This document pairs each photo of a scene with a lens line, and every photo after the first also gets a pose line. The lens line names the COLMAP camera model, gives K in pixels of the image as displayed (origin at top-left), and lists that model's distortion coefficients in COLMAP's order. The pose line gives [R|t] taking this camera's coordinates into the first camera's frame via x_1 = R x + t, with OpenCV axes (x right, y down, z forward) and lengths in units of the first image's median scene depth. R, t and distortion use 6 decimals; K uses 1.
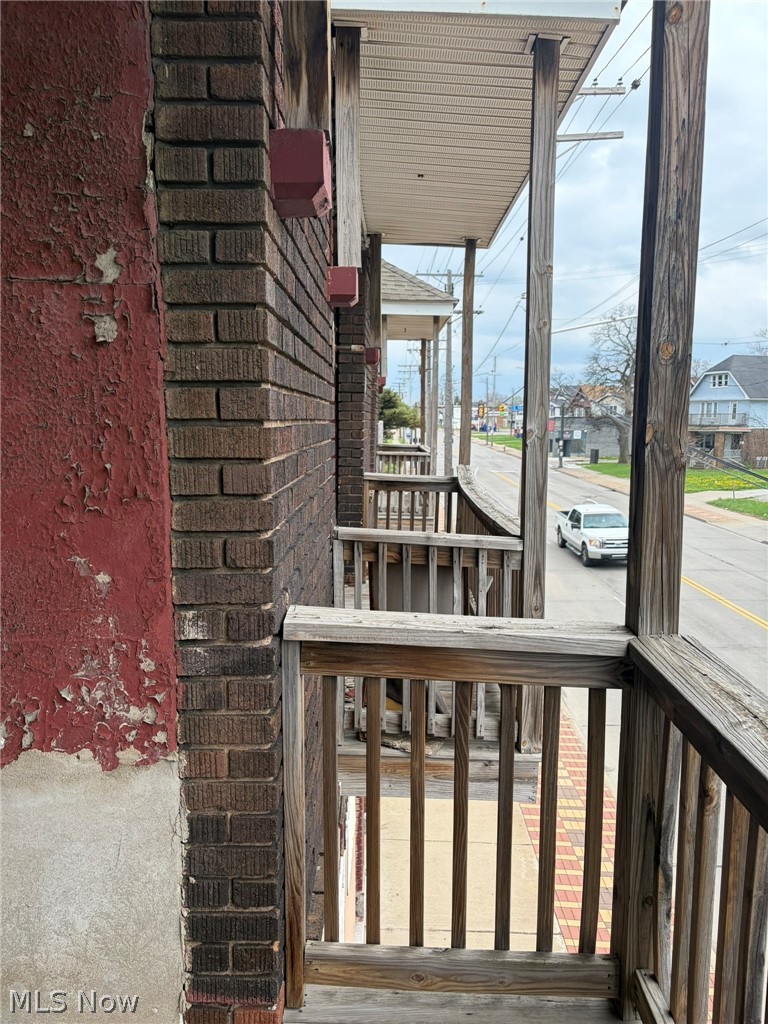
lens RADIAL K [[779.0, 0, 379.2], [0, 779.0, 525.7], [0, 0, 1]] dist [0.052645, -0.059591]
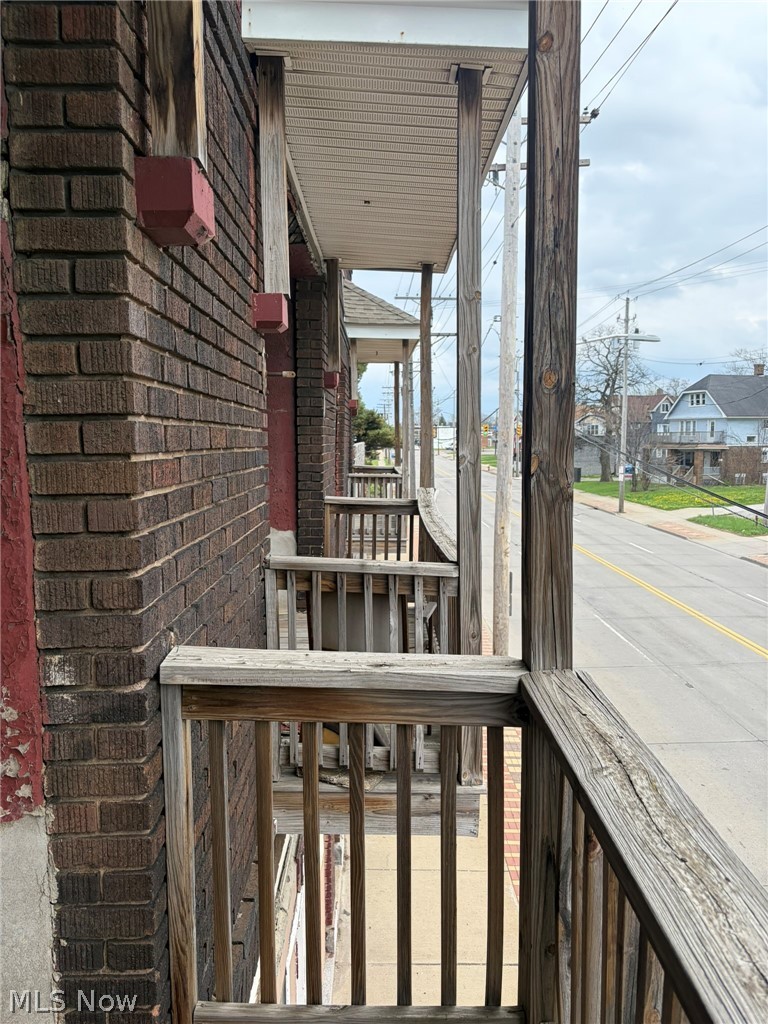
lens RADIAL K [[779.0, 0, 389.4], [0, 779.0, 518.2], [0, 0, 1]] dist [0.052645, -0.059591]
pose [[0.999526, -0.012532, 0.028110, 0.131918], [0.013518, 0.999290, -0.035158, -0.017610], [-0.027650, 0.035521, 0.998986, 0.031980]]
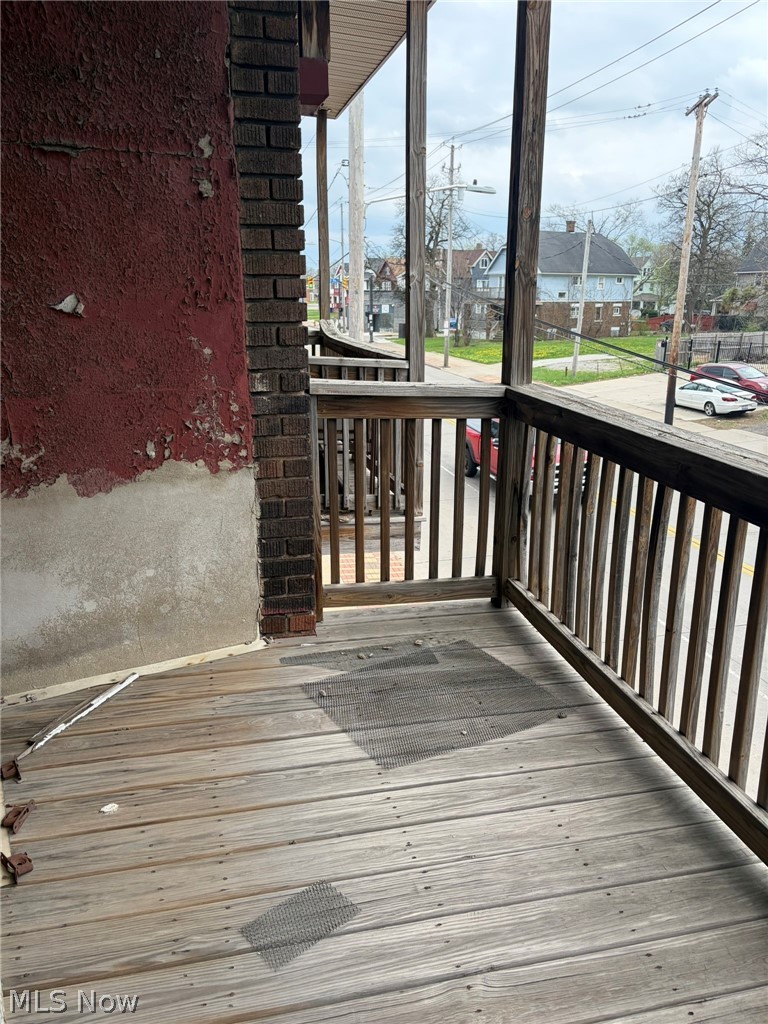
lens RADIAL K [[779.0, 0, 391.2], [0, 779.0, 529.8], [0, 0, 1]] dist [0.052645, -0.059591]
pose [[0.967081, -0.071746, 0.244146, -0.379905], [0.032687, 0.986507, 0.160422, 0.171552], [-0.252362, -0.147160, 0.956377, -0.654708]]
